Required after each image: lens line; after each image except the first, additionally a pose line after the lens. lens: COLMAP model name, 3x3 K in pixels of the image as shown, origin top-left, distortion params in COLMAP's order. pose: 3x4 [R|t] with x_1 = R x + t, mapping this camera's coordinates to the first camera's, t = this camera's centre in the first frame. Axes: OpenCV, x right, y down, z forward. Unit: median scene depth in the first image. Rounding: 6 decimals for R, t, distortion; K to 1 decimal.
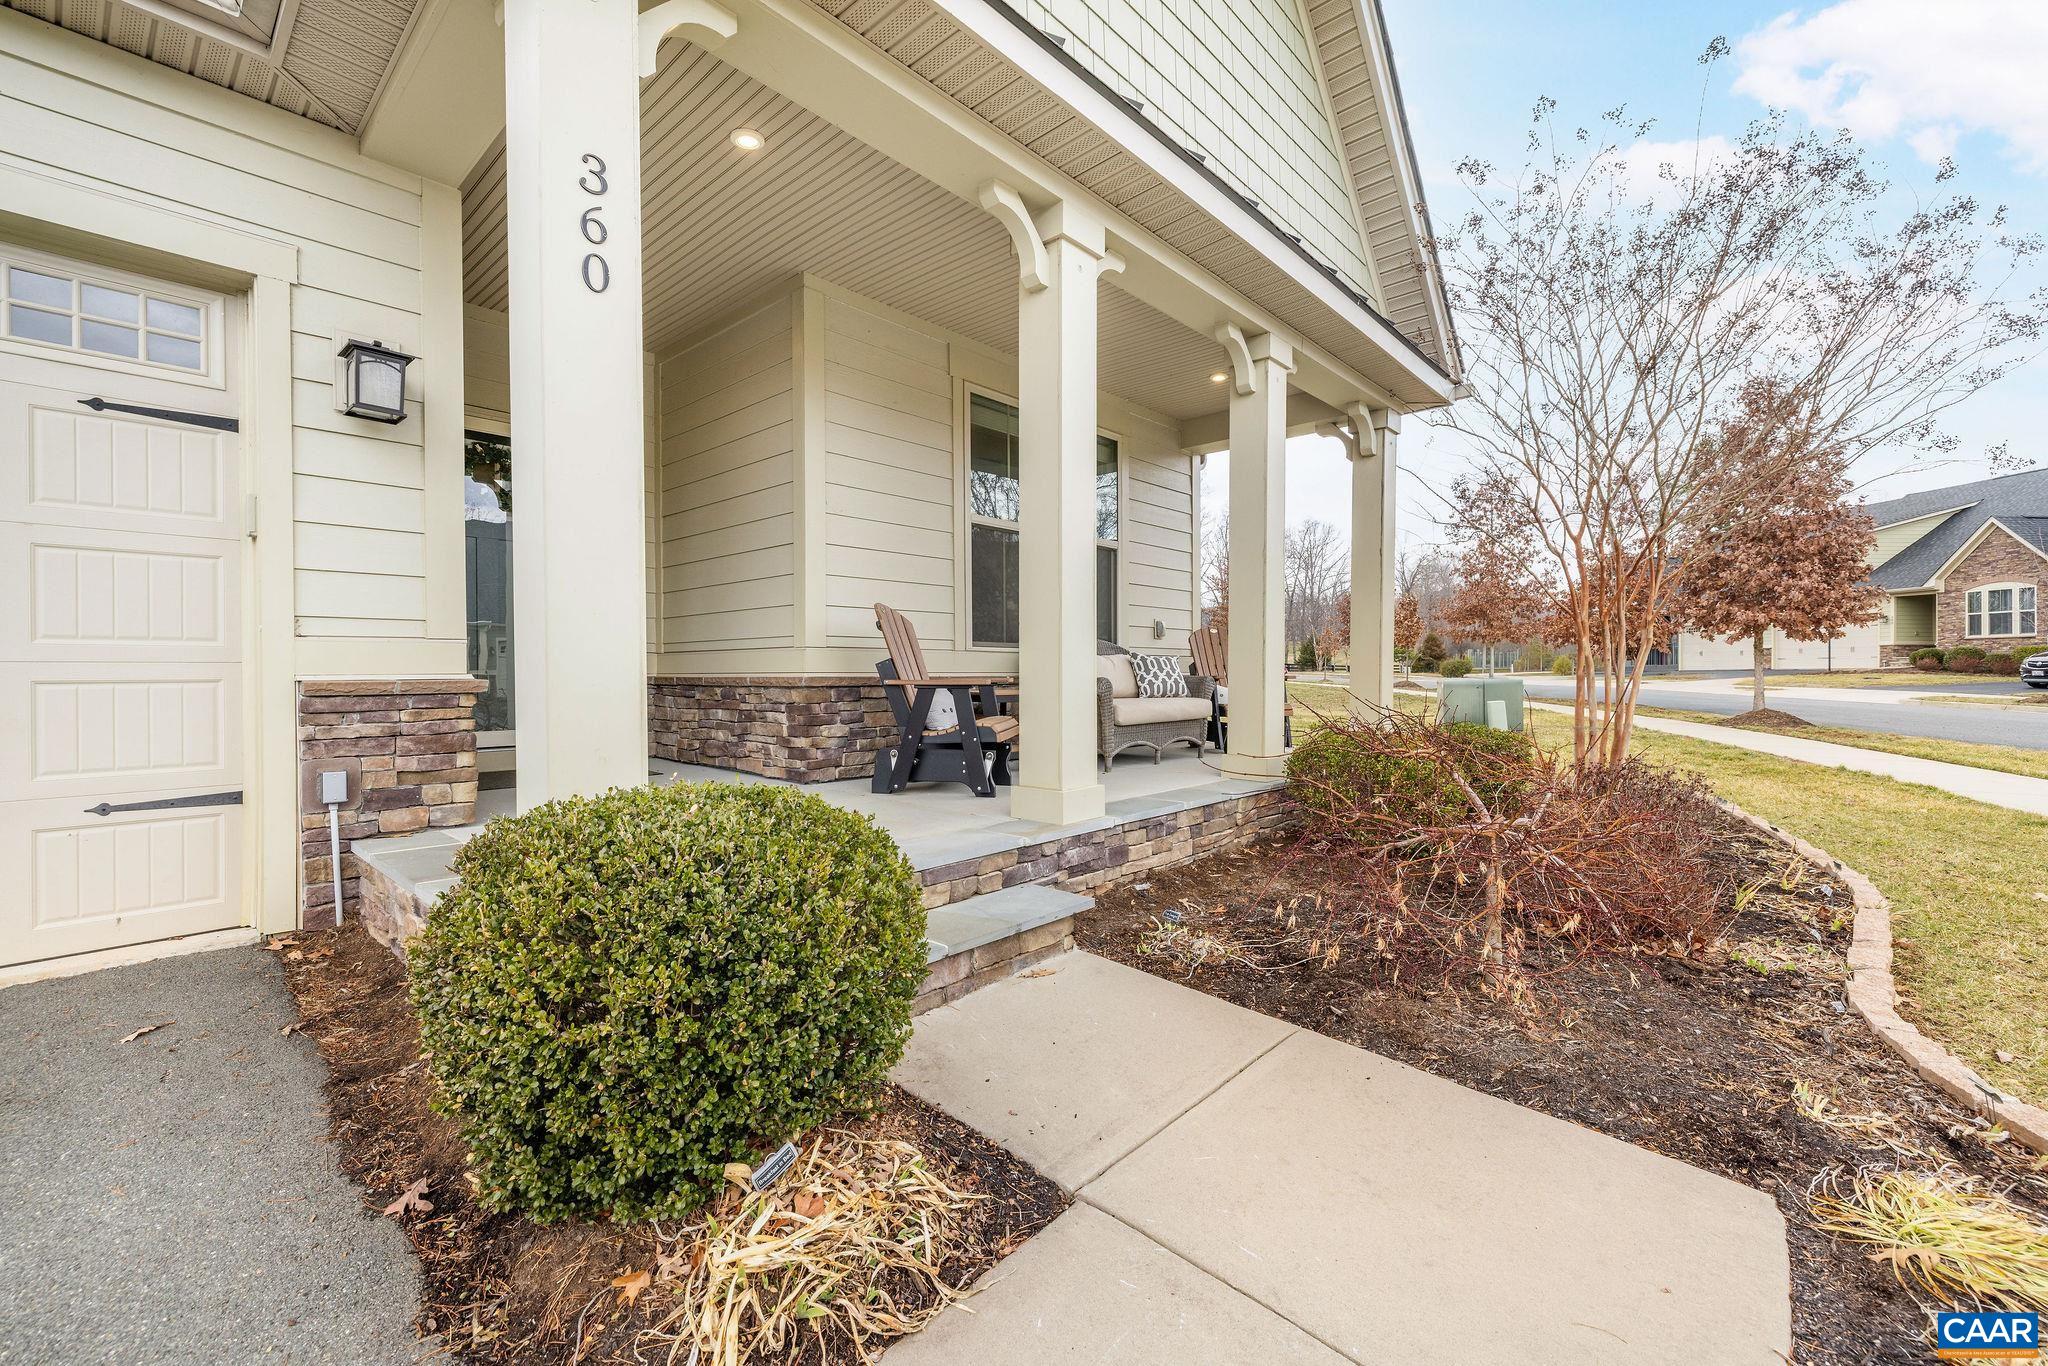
lens RADIAL K [[860.6, 0, 1024.0], [0, 860.6, 683.0], [0, 0, 1]] dist [-0.000681, -0.000187]
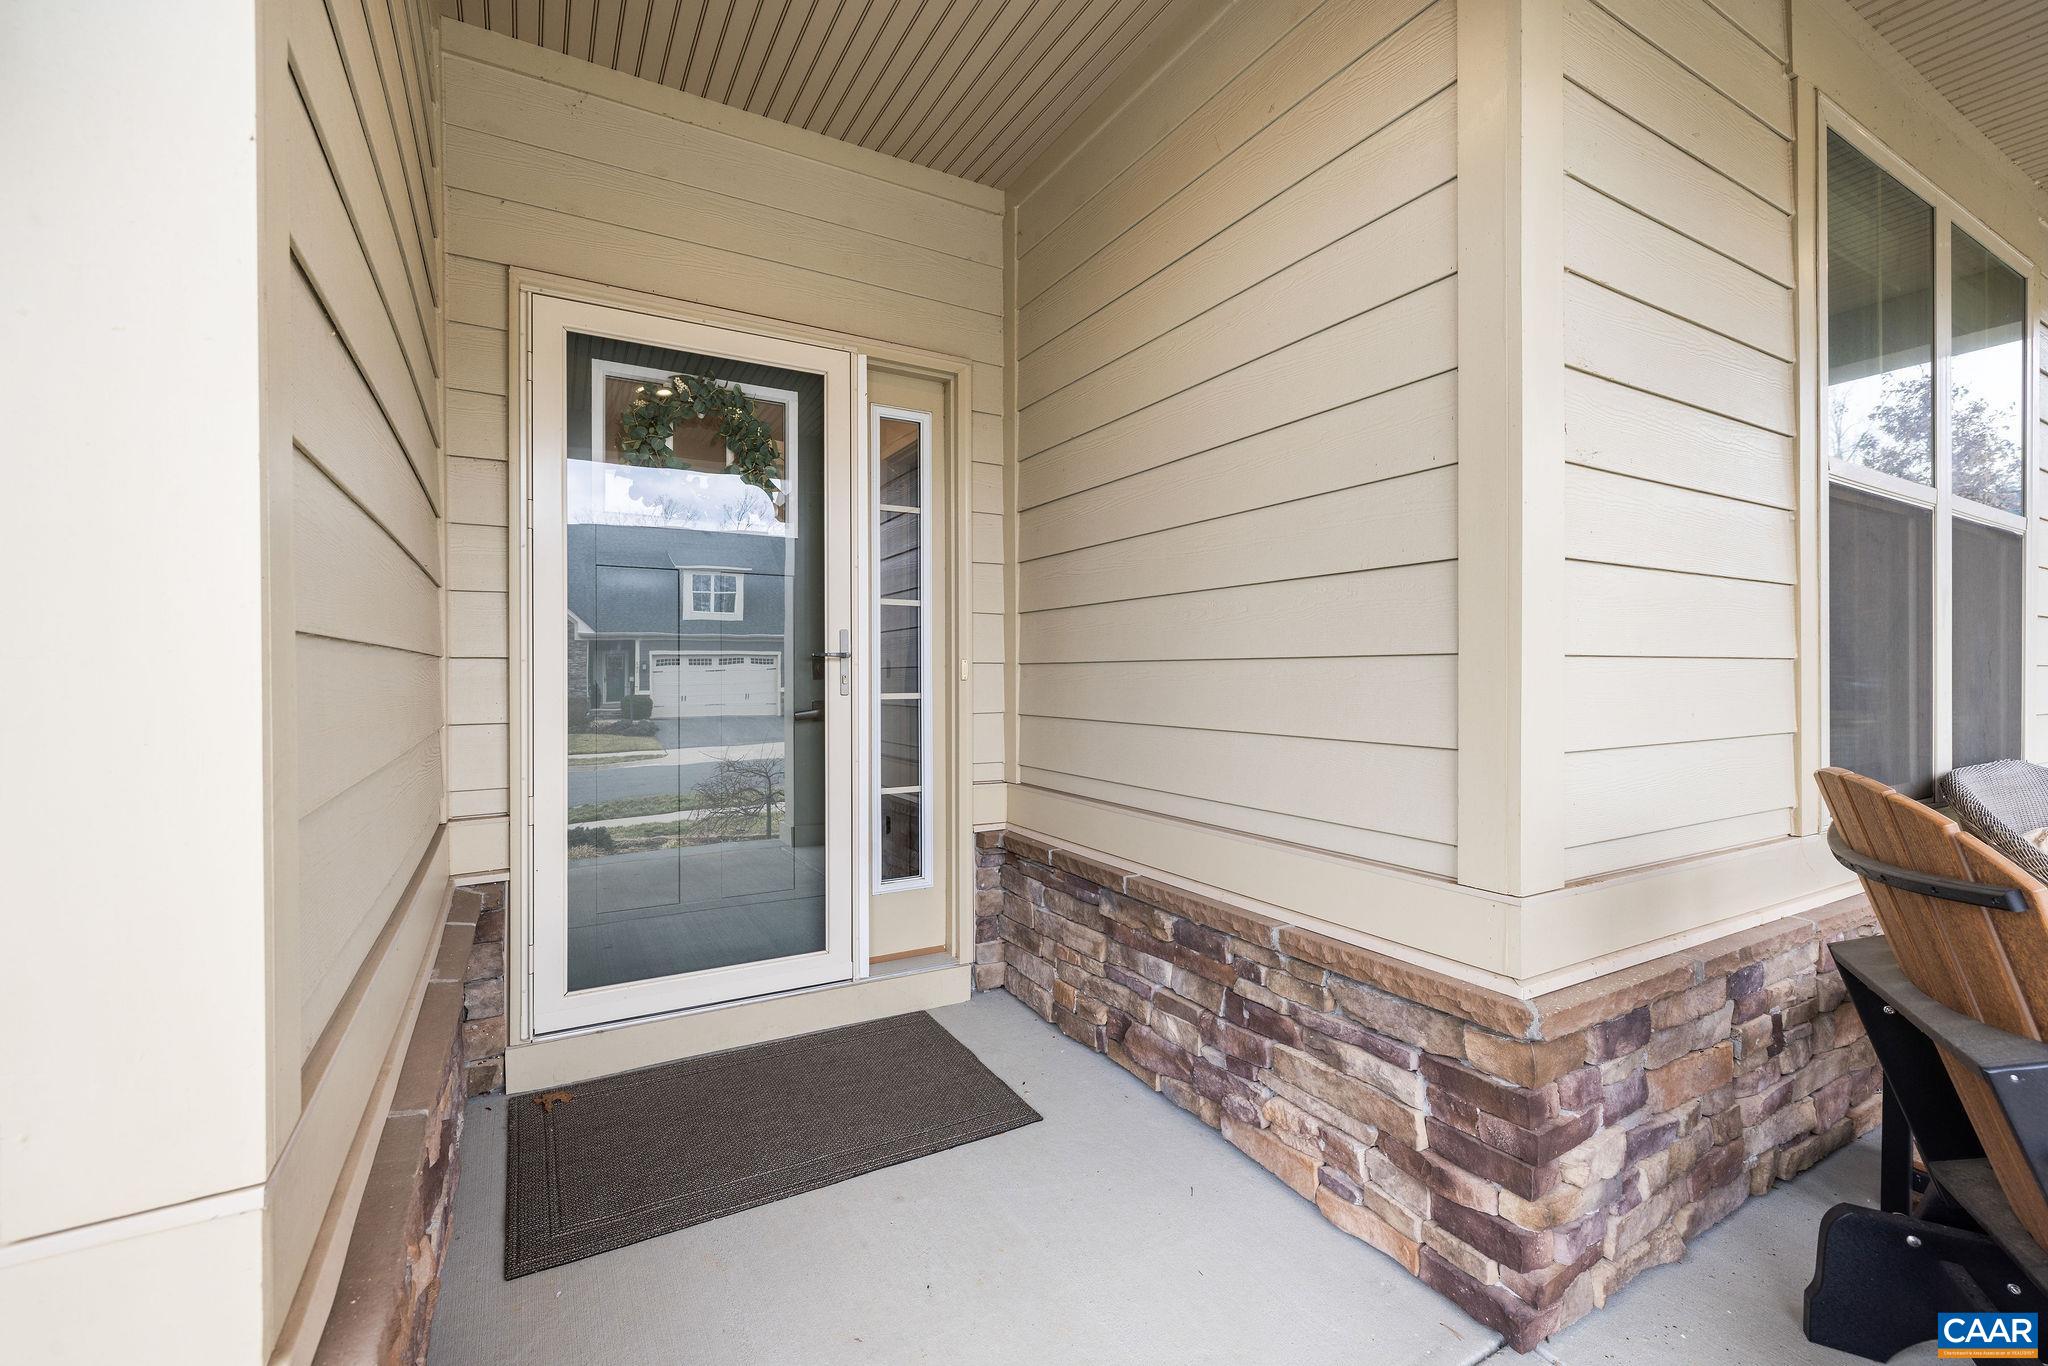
lens RADIAL K [[860.6, 0, 1024.0], [0, 860.6, 683.0], [0, 0, 1]] dist [-0.000681, -0.000187]
pose [[0.950672, 0.004973, -0.310157, -0.308725], [-0.006118, 0.999978, -0.002721, -0.109384], [0.310137, 0.004485, 0.950681, 0.616906]]
